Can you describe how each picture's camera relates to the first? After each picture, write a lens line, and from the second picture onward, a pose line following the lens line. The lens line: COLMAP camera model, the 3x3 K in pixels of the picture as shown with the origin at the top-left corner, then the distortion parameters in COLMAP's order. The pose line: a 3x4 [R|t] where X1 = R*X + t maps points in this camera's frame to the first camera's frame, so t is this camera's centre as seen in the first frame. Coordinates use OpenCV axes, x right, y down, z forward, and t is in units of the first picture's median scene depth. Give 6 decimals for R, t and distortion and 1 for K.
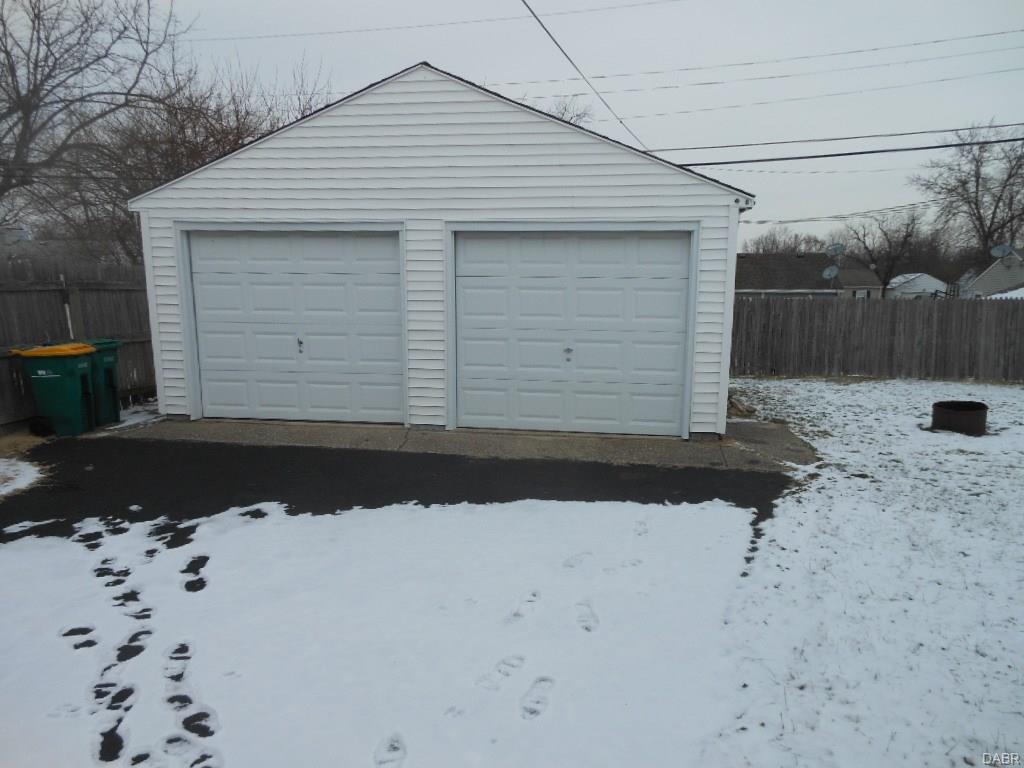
lens RADIAL K [[774.9, 0, 520.8], [0, 774.9, 415.7], [0, 0, 1]] dist [0.031301, 0.008331]
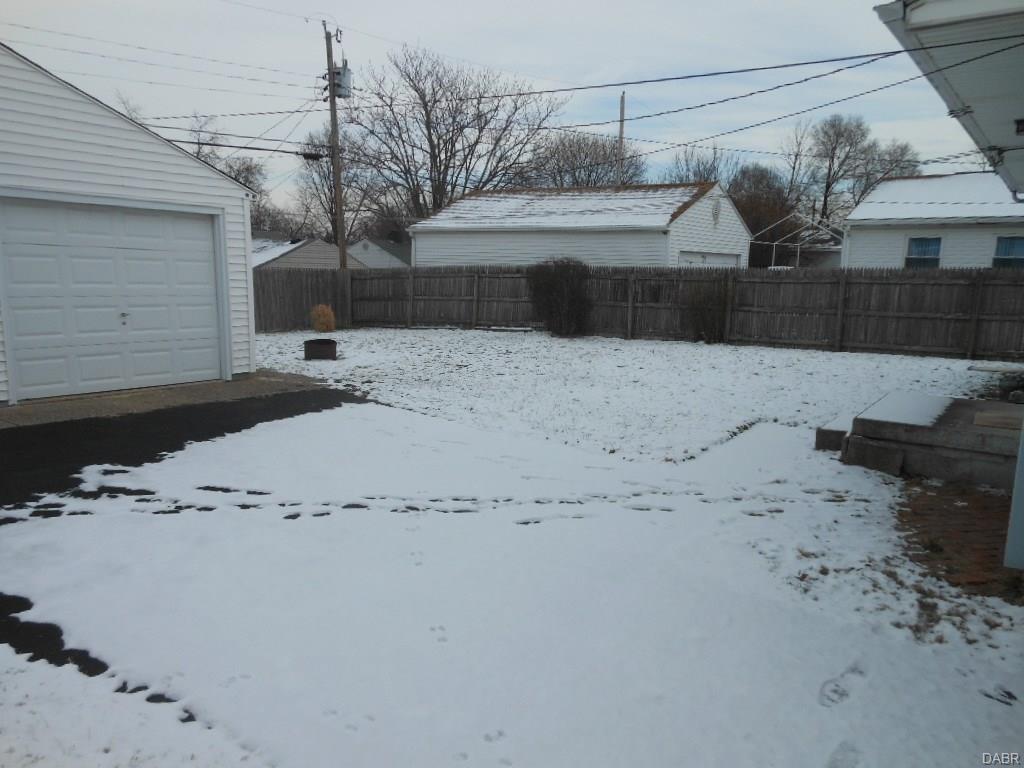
lens RADIAL K [[774.9, 0, 520.8], [0, 774.9, 415.7], [0, 0, 1]] dist [0.031301, 0.008331]
pose [[0.431441, -0.165893, 0.886757, -0.995454], [0.126873, 0.984336, 0.122419, -0.010728], [-0.893175, 0.059689, 0.445730, 0.011456]]
